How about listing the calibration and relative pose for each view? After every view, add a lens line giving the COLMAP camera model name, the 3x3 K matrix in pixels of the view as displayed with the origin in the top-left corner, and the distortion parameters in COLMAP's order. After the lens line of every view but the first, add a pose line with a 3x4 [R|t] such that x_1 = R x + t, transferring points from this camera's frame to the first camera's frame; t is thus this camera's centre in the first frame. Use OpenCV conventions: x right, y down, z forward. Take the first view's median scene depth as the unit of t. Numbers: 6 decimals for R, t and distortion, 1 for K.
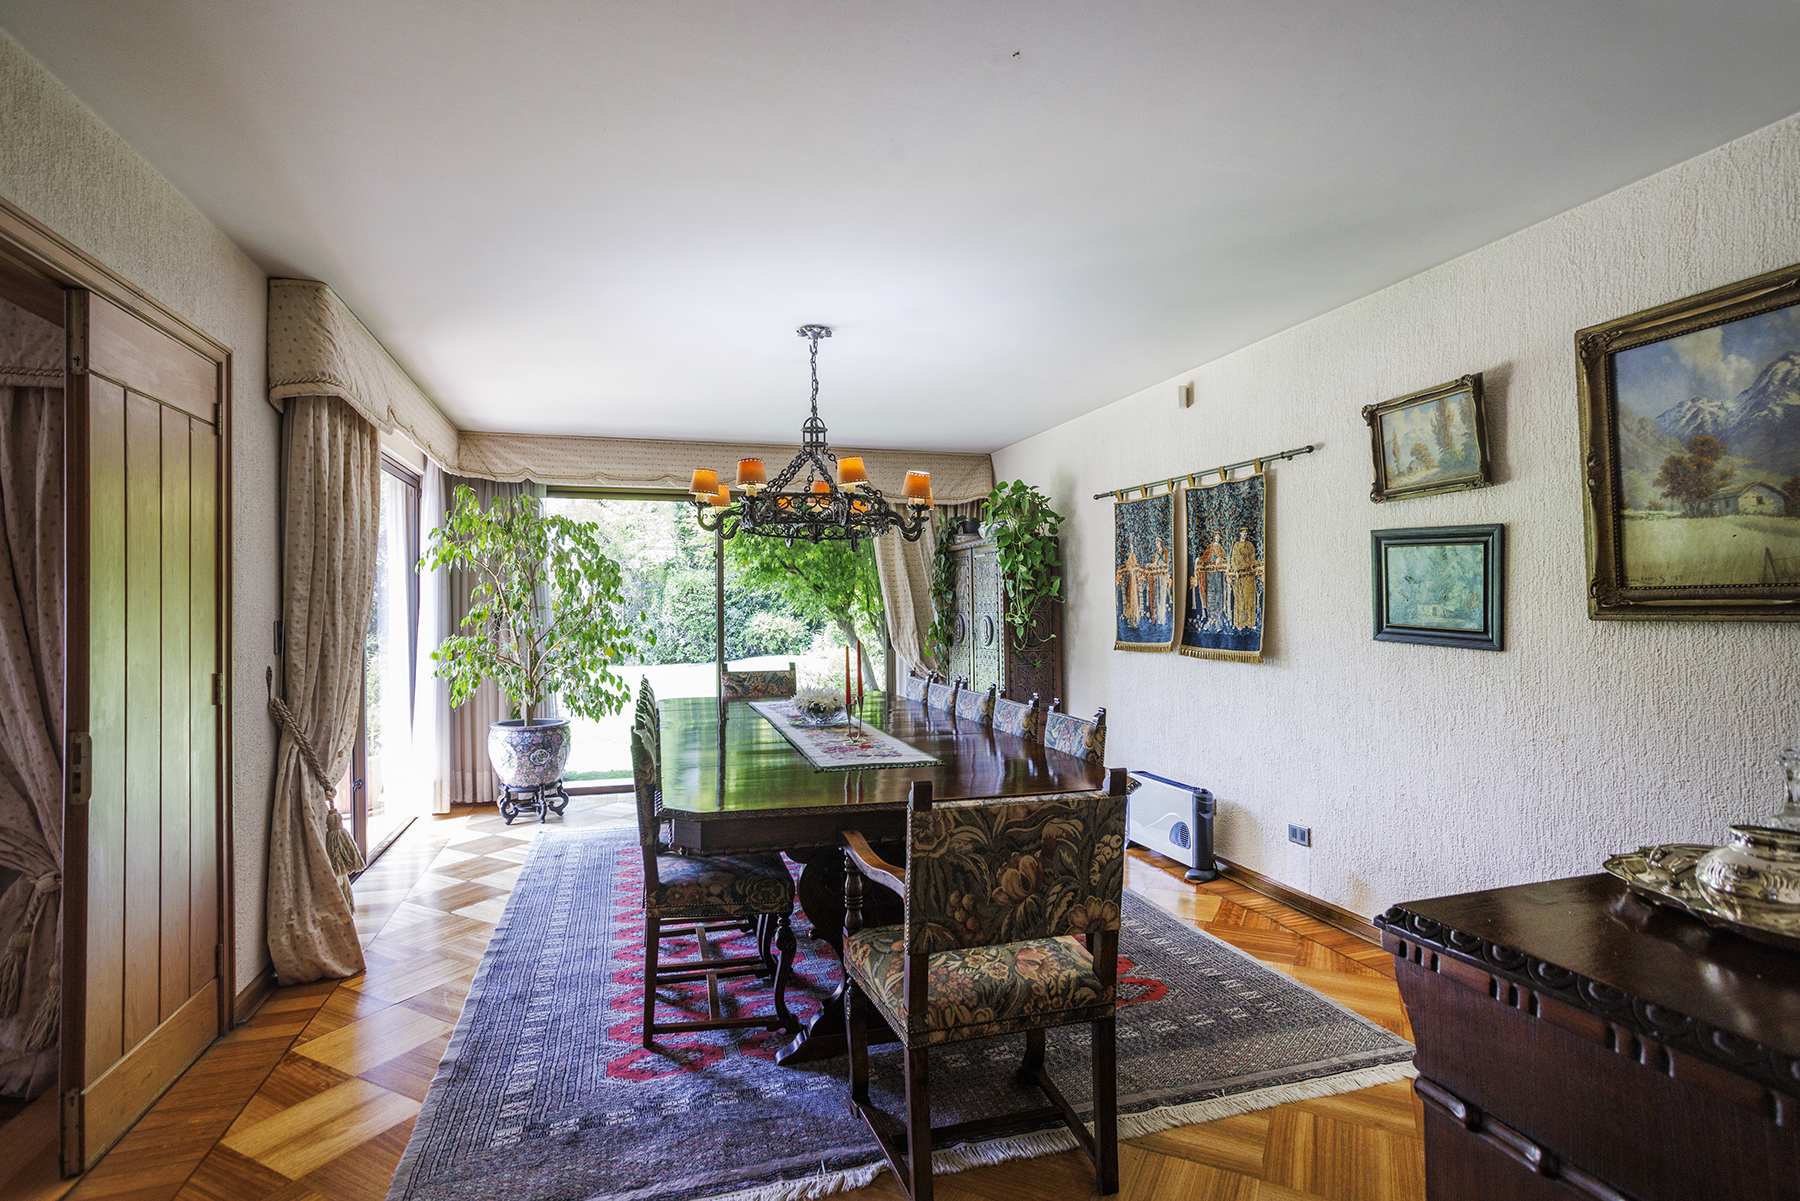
lens RADIAL K [[890.8, 0, 902.5], [0, 890.8, 613.6], [0, 0, 1]] dist [-0.001205, -0.000078]
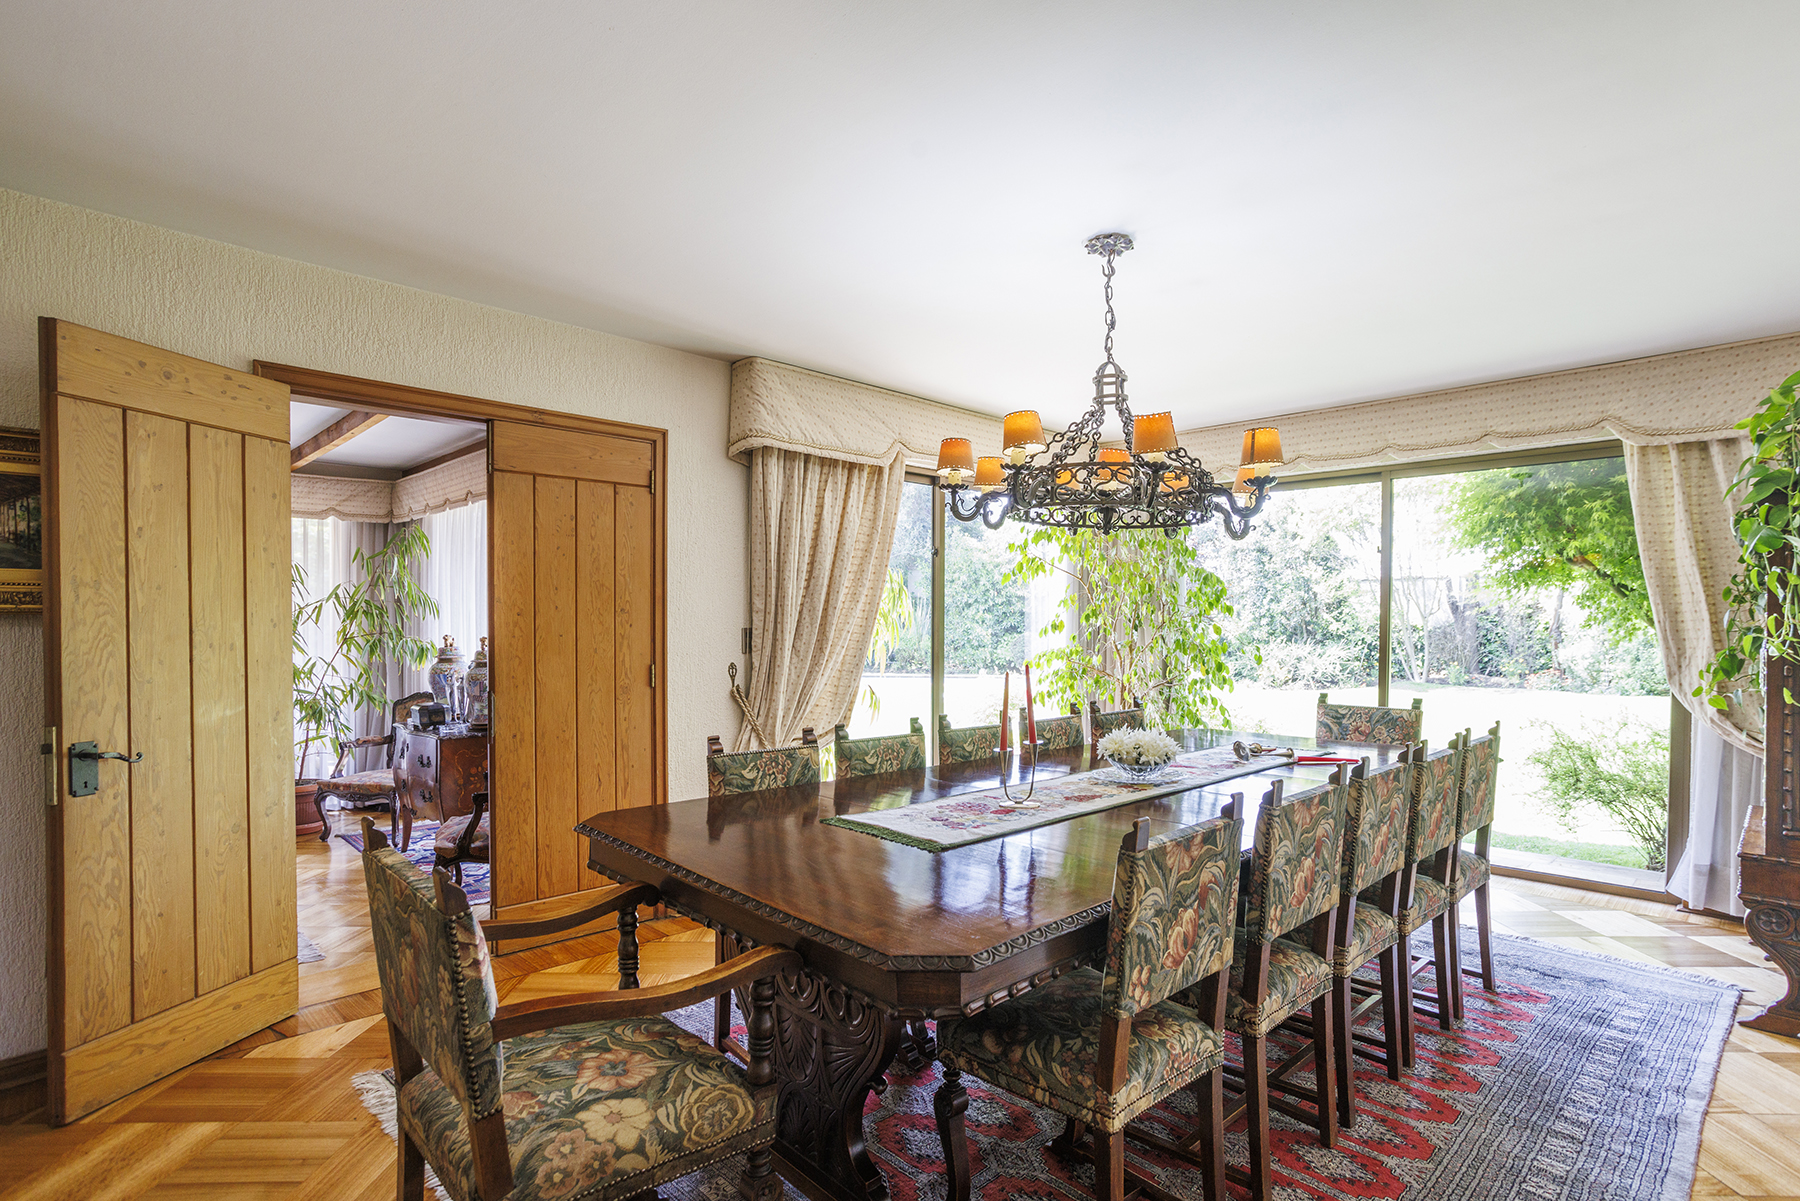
lens RADIAL K [[890.8, 0, 902.5], [0, 890.8, 613.6], [0, 0, 1]] dist [-0.001205, -0.000078]
pose [[0.481306, 0.002581, -0.876549, 0.465974], [-0.012160, 0.999919, -0.003733, -0.007221], [0.876468, 0.012455, 0.481298, 0.498592]]
